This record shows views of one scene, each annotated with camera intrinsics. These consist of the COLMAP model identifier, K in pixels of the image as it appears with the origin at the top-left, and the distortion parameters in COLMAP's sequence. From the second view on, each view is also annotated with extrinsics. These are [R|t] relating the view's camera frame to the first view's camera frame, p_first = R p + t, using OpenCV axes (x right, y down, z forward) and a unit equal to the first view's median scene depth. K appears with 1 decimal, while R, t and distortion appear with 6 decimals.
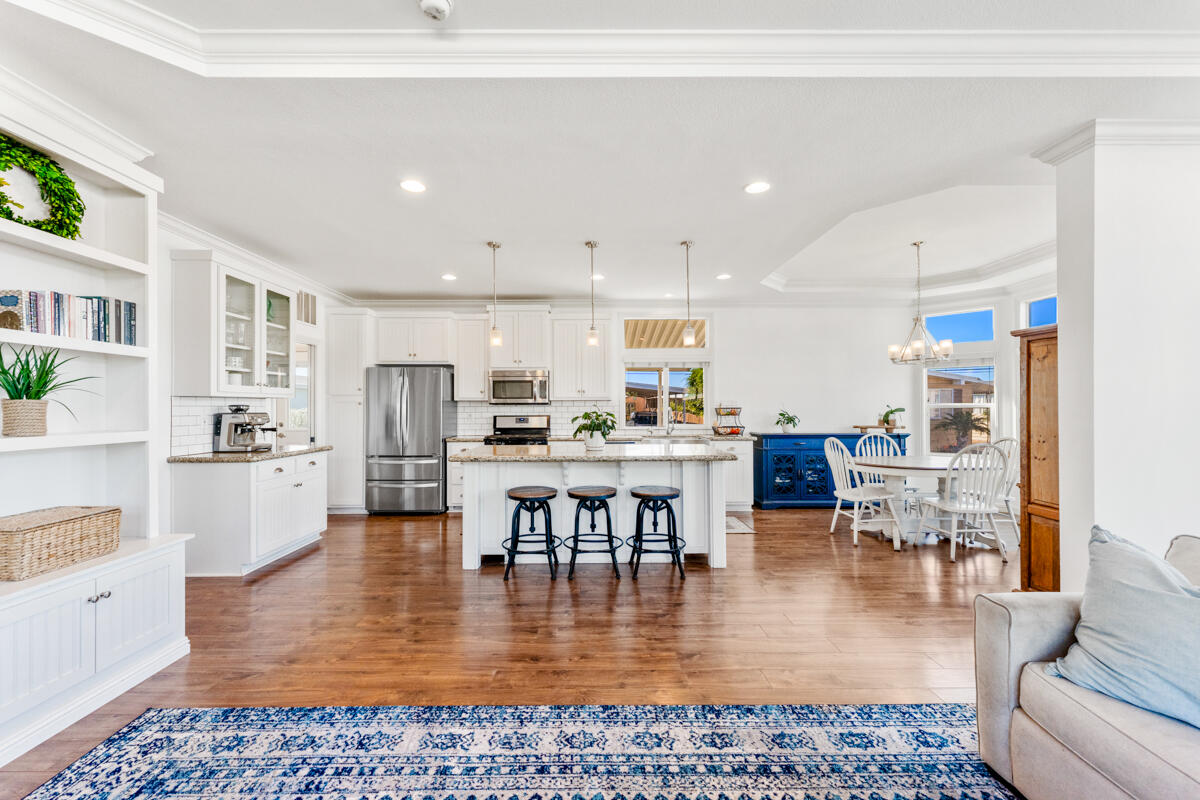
lens RADIAL K [[488.3, 0, 592.7], [0, 488.3, 403.7], [0, 0, 1]] dist [-0.001598, -0.000285]
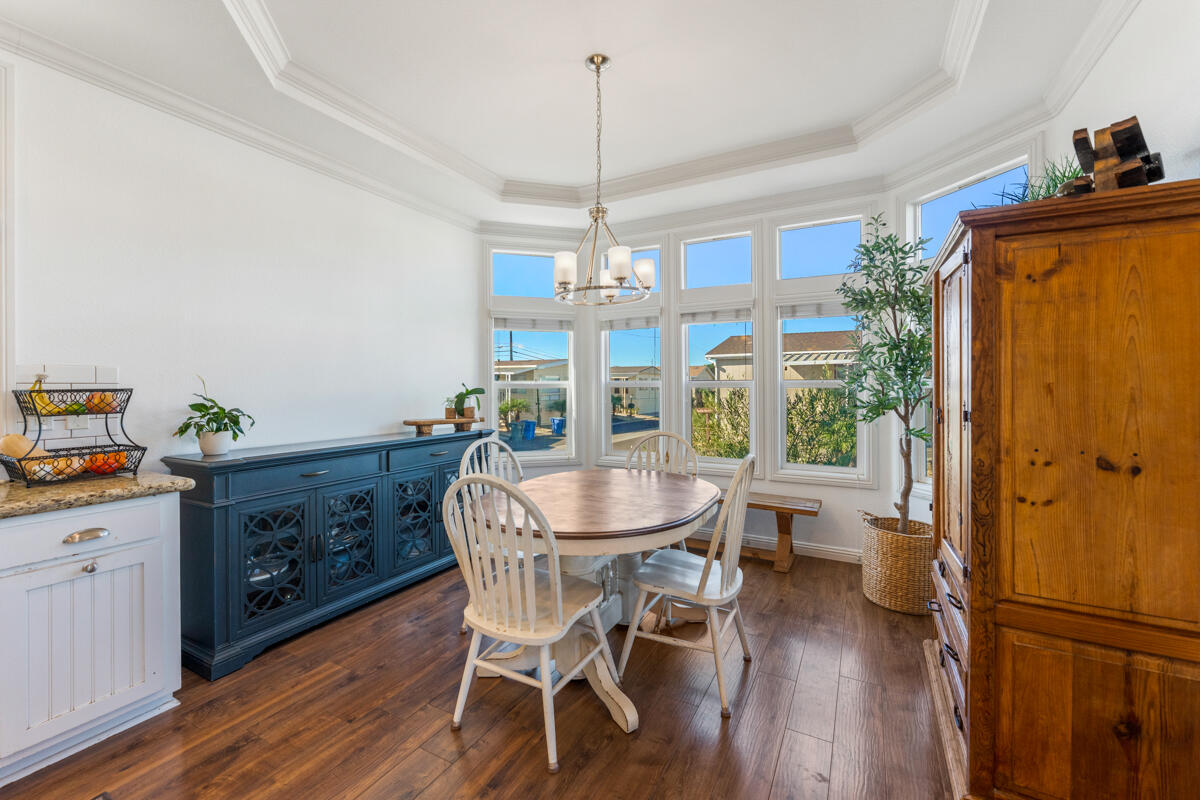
lens RADIAL K [[488.3, 0, 598.2], [0, 488.3, 384.1], [0, 0, 1]] dist [-0.001598, -0.000285]
pose [[0.484554, 0.000443, 0.874761, 0.266120], [-0.002759, 0.999996, 0.001022, 0.004979], [-0.874757, -0.002908, 0.484553, 0.887794]]
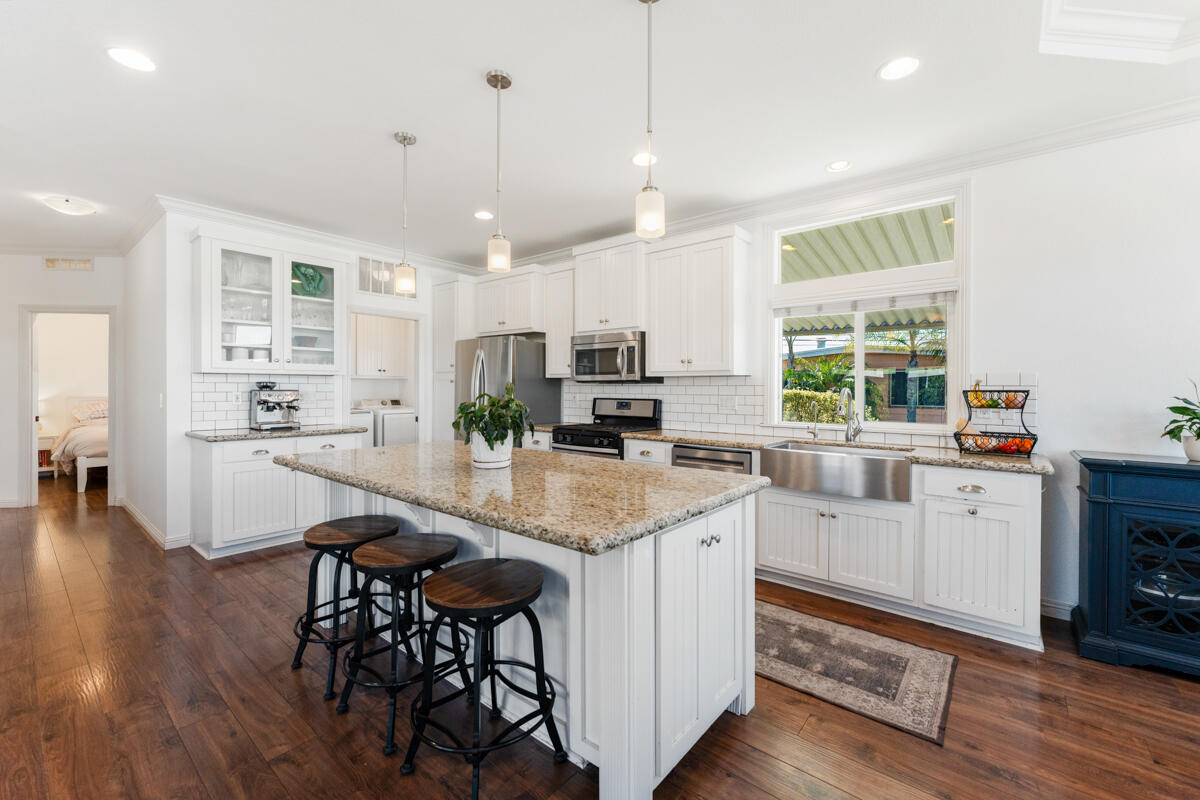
lens RADIAL K [[488.3, 0, 603.9], [0, 488.3, 390.6], [0, 0, 1]] dist [-0.001598, -0.000285]
pose [[0.770752, 0.011667, -0.637028, 0.452430], [-0.002186, 0.999875, 0.015668, 0.003396], [0.637131, -0.010683, 0.770681, 0.701872]]
